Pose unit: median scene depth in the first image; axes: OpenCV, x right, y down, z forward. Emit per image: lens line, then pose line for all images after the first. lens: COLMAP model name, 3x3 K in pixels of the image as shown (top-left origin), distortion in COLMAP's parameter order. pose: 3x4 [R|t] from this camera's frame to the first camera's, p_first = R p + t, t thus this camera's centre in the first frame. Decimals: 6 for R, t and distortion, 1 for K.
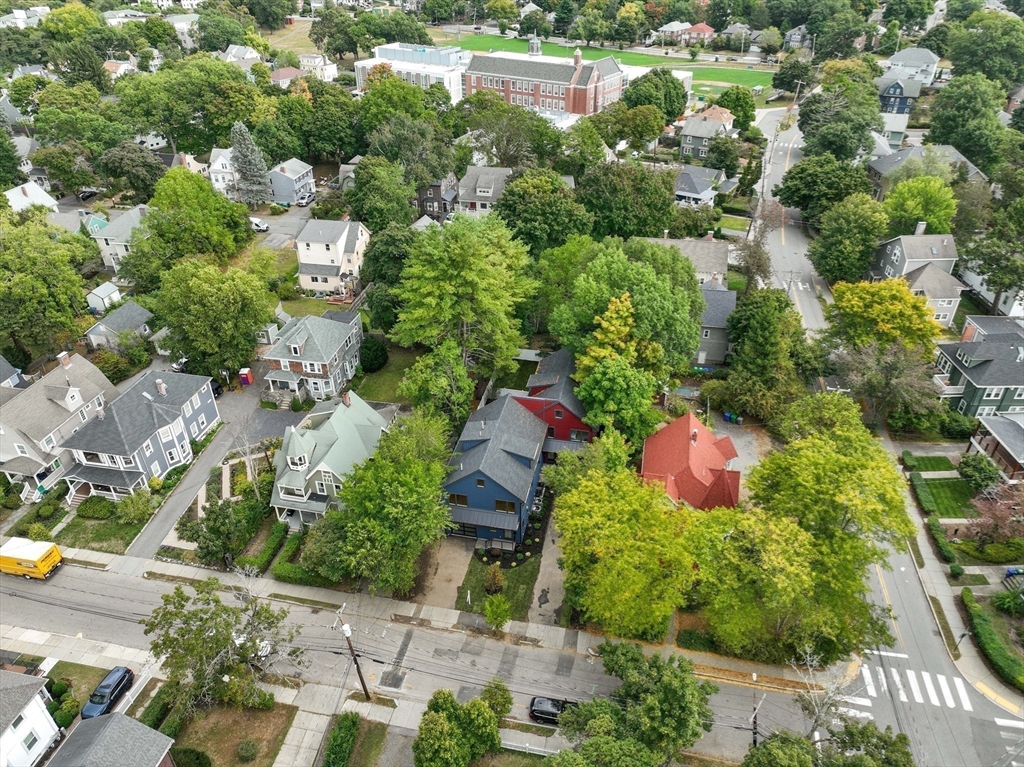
lens RADIAL K [[714.0, 0, 513.4], [0, 714.0, 381.3], [0, 0, 1]] dist [-0.009132, -0.000246]
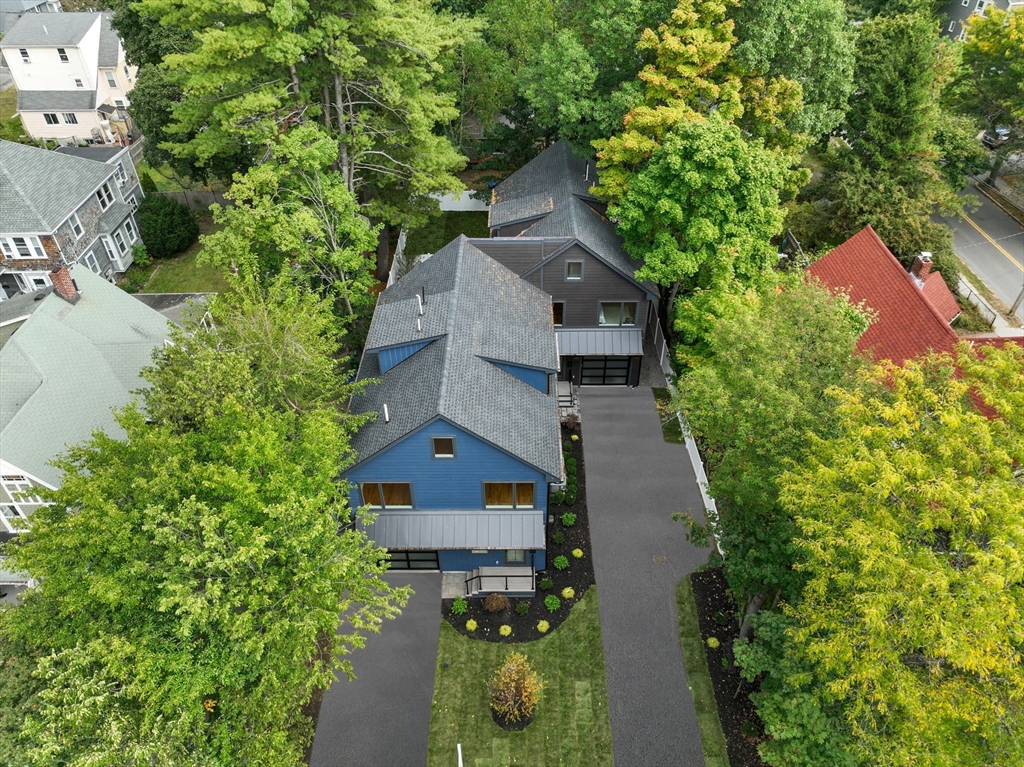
lens RADIAL K [[704.1, 0, 513.5], [0, 704.1, 387.7], [0, 0, 1]] dist [0.003550, -0.001344]
pose [[0.977590, -0.129576, 0.165917, -0.061425], [0.109181, 0.985918, 0.126671, 0.060366], [-0.179994, -0.105717, 0.977970, 0.569110]]
